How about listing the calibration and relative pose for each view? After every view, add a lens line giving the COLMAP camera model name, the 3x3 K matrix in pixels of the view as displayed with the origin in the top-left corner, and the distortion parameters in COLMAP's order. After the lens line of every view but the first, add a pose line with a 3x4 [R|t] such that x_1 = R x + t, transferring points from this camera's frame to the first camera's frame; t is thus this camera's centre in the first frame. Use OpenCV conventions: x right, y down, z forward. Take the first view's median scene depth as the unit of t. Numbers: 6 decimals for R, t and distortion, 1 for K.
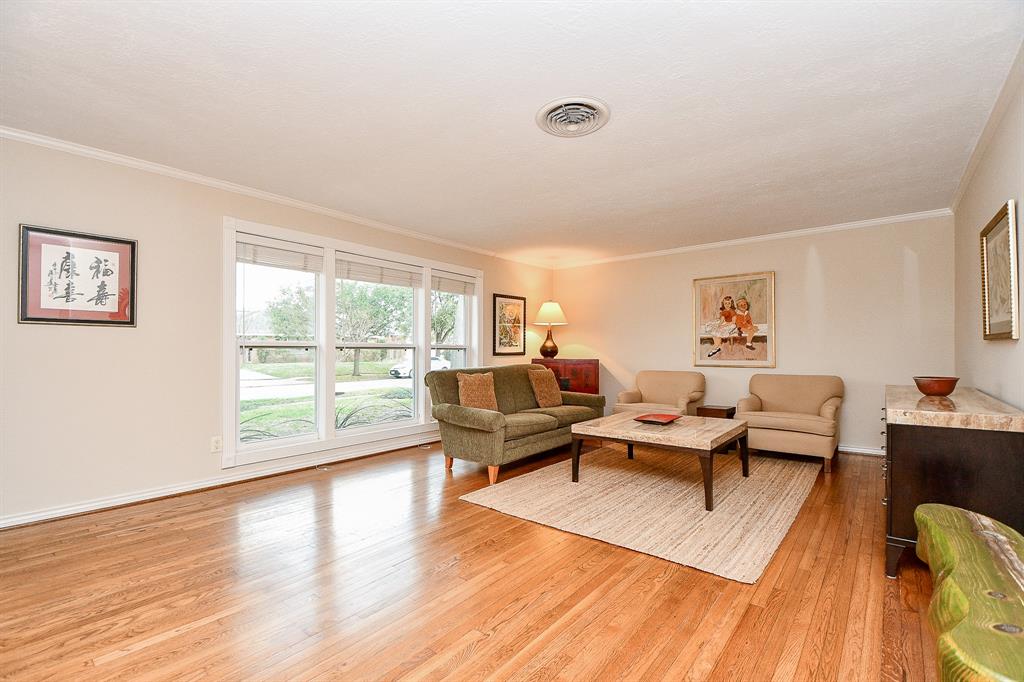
lens RADIAL K [[450.7, 0, 512.7], [0, 450.7, 346.8], [0, 0, 1]] dist [-0.006973, -0.004229]
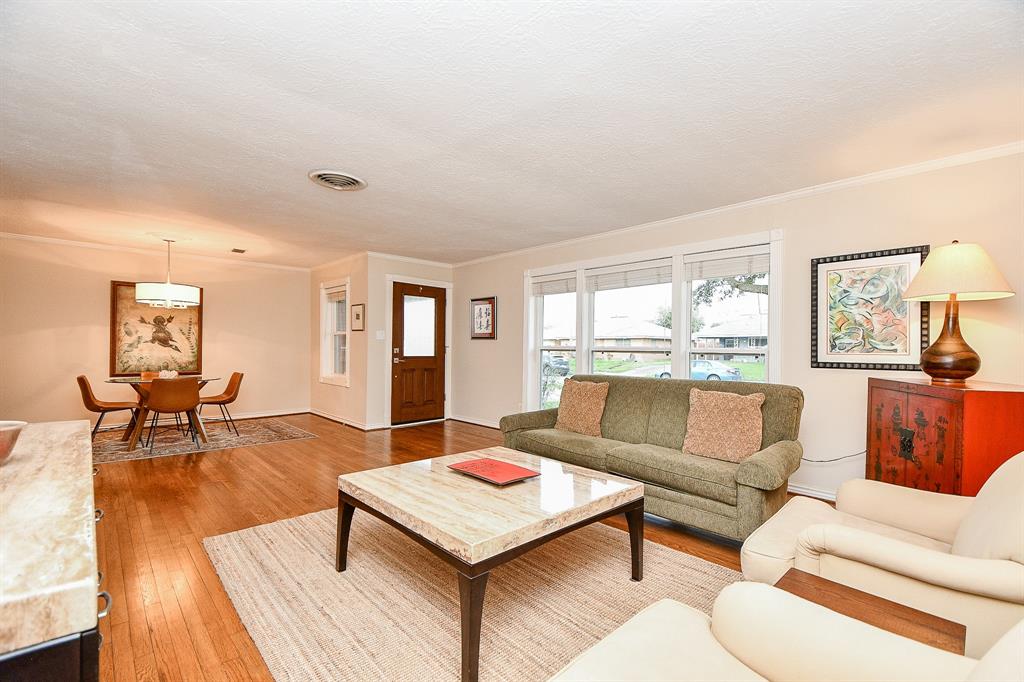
lens RADIAL K [[450.7, 0, 520.5], [0, 450.7, 339.9], [0, 0, 1]] dist [-0.006973, -0.004229]
pose [[-0.131650, -0.022973, -0.991030, 0.647248], [-0.007182, 0.999727, -0.022220, -0.000423], [0.991270, 0.004192, -0.131779, 0.797445]]
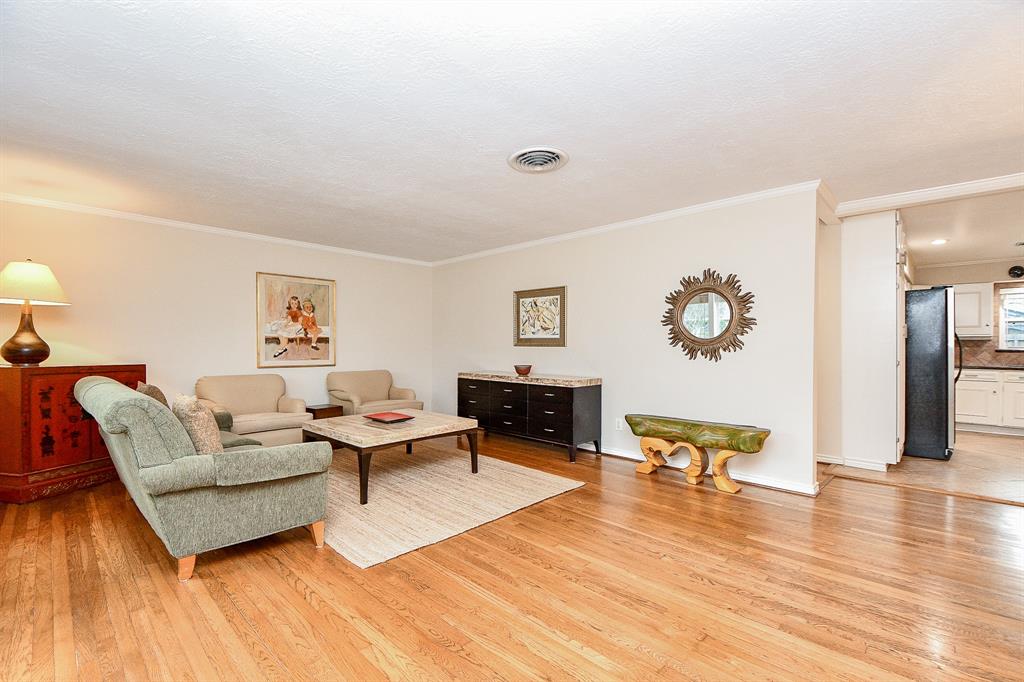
lens RADIAL K [[450.7, 0, 509.8], [0, 450.7, 349.3], [0, 0, 1]] dist [-0.006973, -0.004229]
pose [[0.070636, -0.001169, 0.997501, -0.494460], [-0.010500, 0.999943, 0.001916, -0.001581], [-0.997447, -0.010609, 0.070620, 0.458993]]
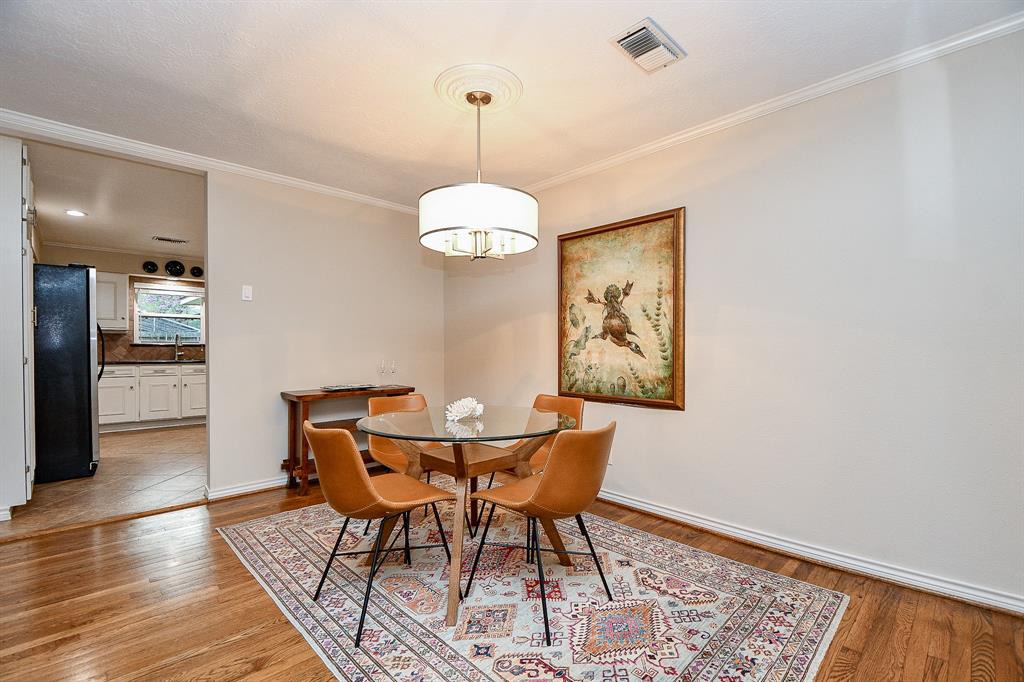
lens RADIAL K [[450.7, 0, 520.8], [0, 450.7, 350.4], [0, 0, 1]] dist [-0.006973, -0.004229]
pose [[-0.997492, -0.001604, 0.070760, -0.288482], [-0.001565, 0.999999, 0.000613, 0.003867], [-0.070761, 0.000500, -0.997493, 0.322576]]
